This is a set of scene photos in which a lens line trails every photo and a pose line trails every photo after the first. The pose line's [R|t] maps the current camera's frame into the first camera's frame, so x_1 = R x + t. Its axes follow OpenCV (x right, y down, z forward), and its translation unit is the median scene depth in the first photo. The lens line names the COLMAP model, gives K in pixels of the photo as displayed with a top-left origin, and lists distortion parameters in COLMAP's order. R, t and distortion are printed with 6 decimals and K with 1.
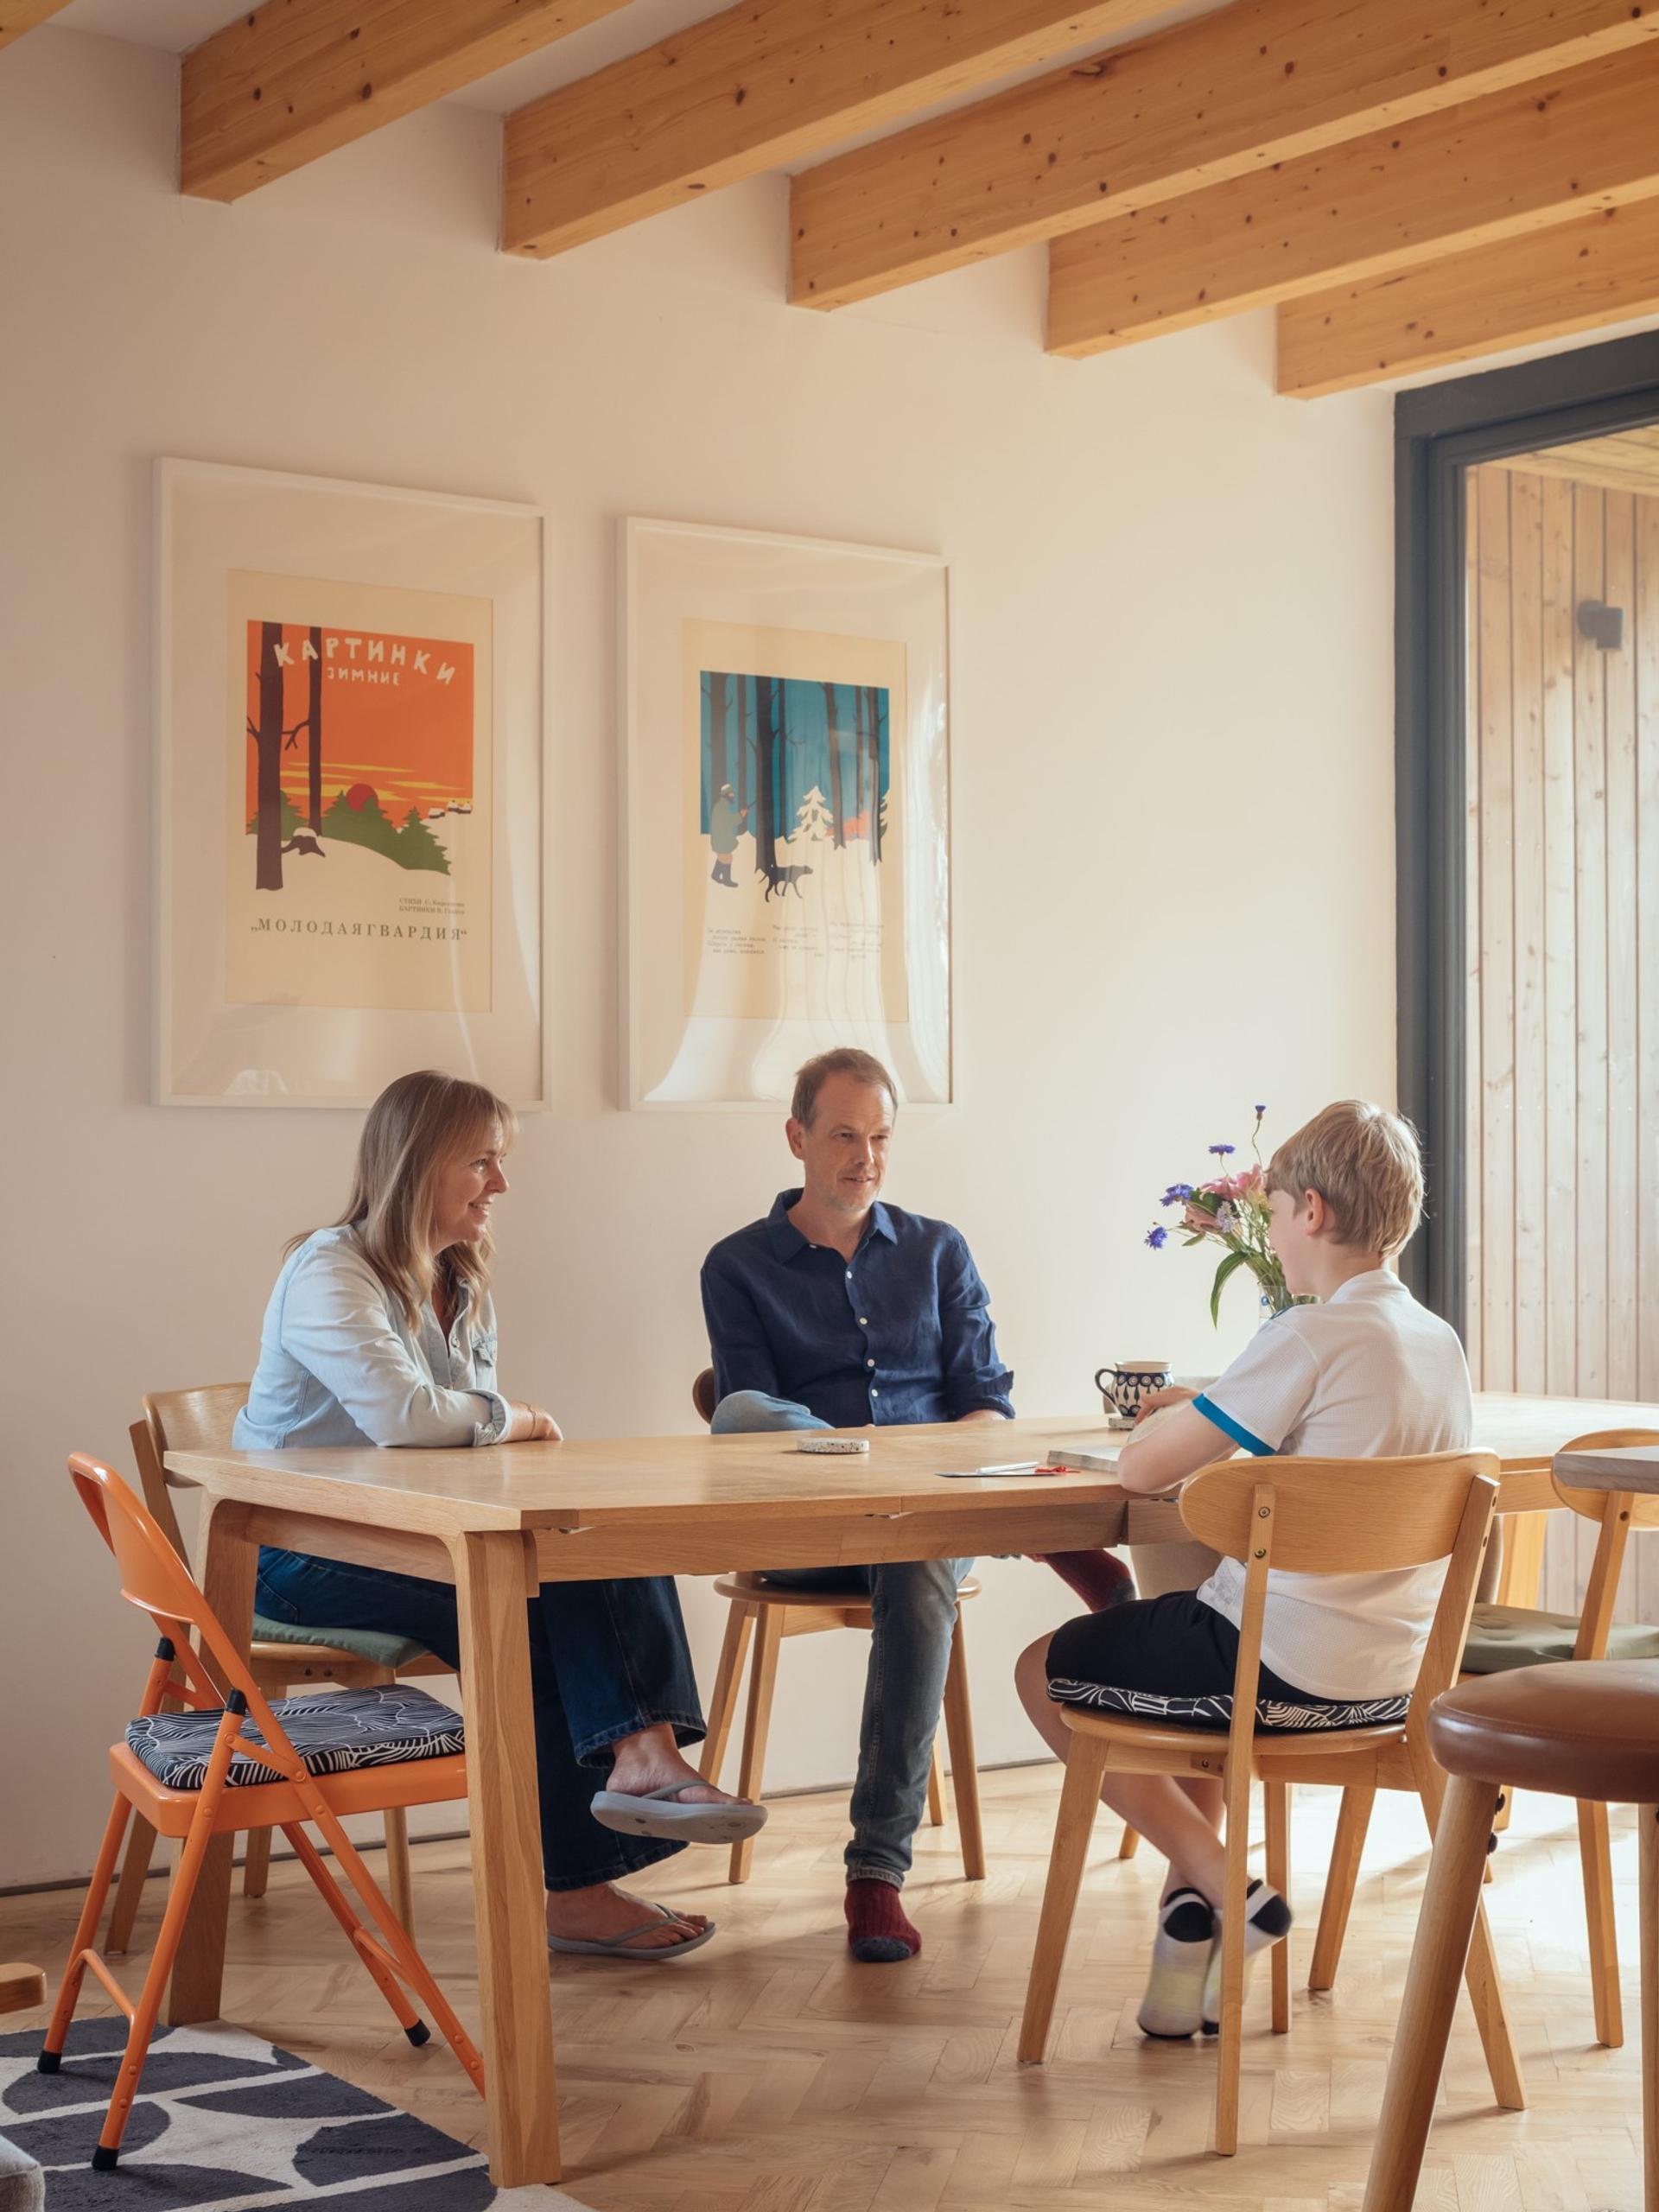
lens RADIAL K [[3179.2, 0, 825.4], [0, 3179.2, 1119.7], [0, 0, 1]] dist [-0.047021, 0.000000]
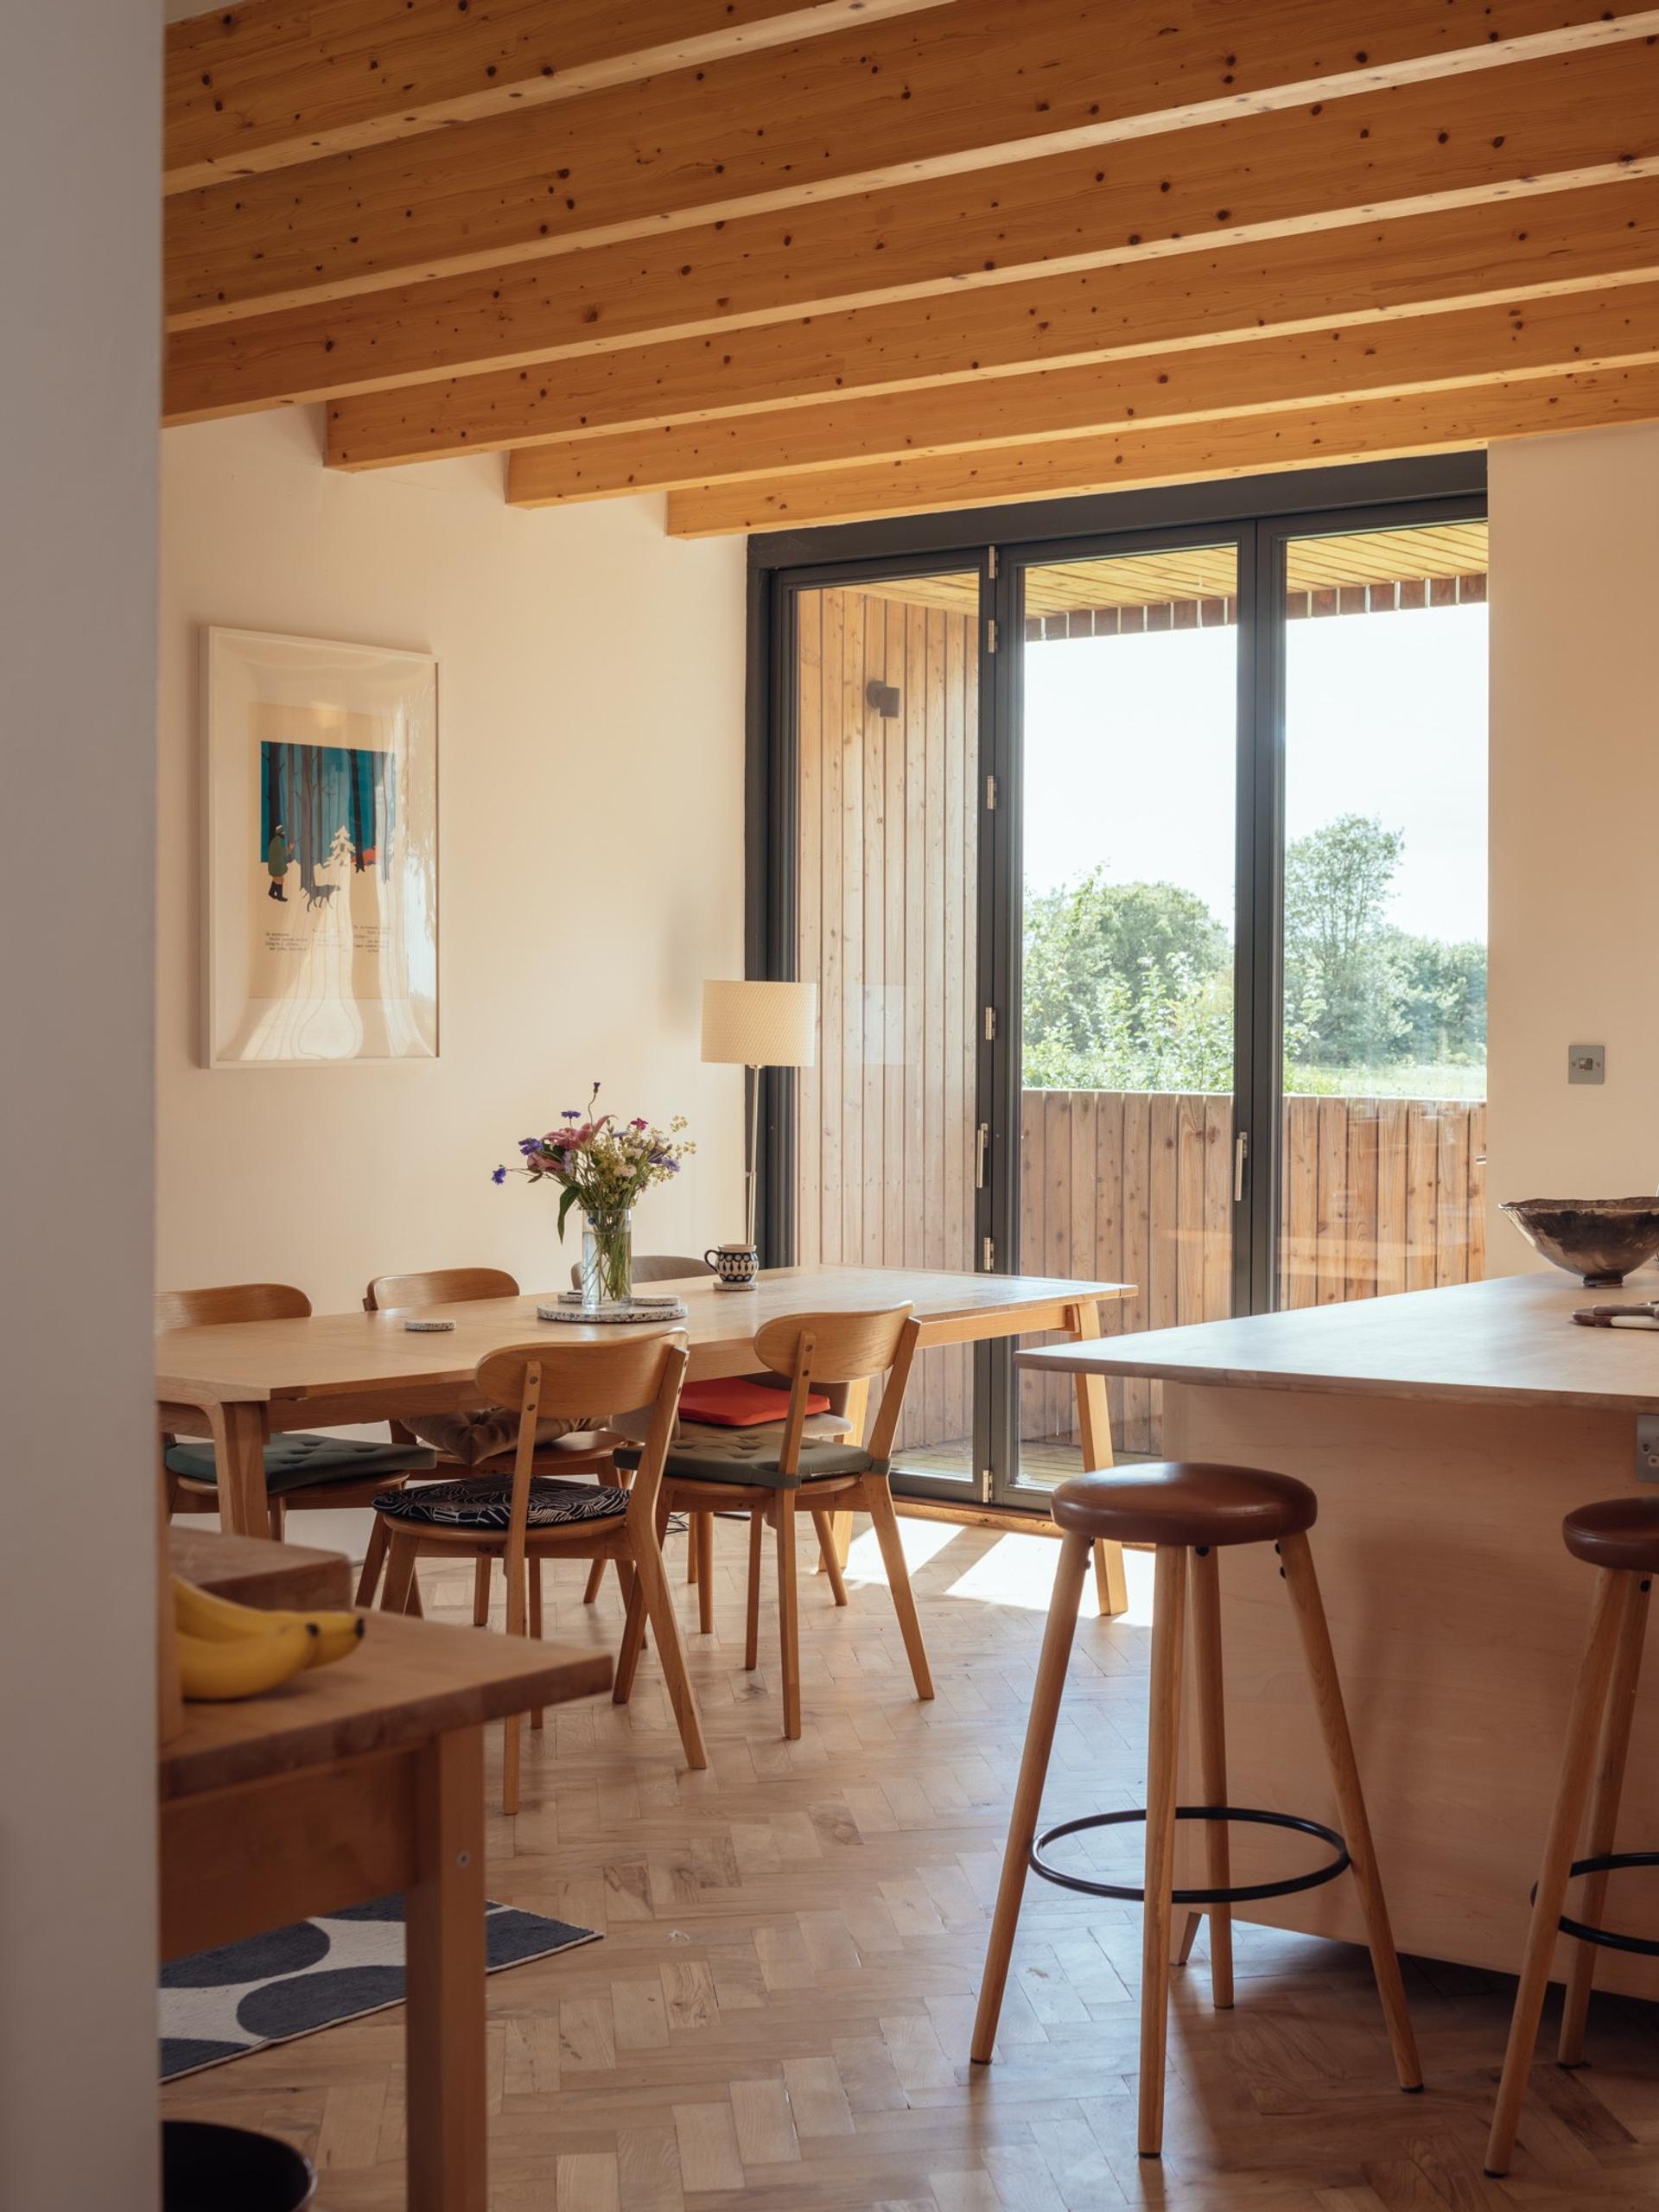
lens RADIAL K [[3179.2, 0, 831.6], [0, 3179.2, 1098.9], [0, 0, 1]] dist [-0.047021, 0.000000]
pose [[0.956671, -0.020433, 0.290452, -0.198870], [0.007657, 0.998955, 0.045054, -0.048205], [-0.291069, -0.040878, 0.955828, -0.354445]]
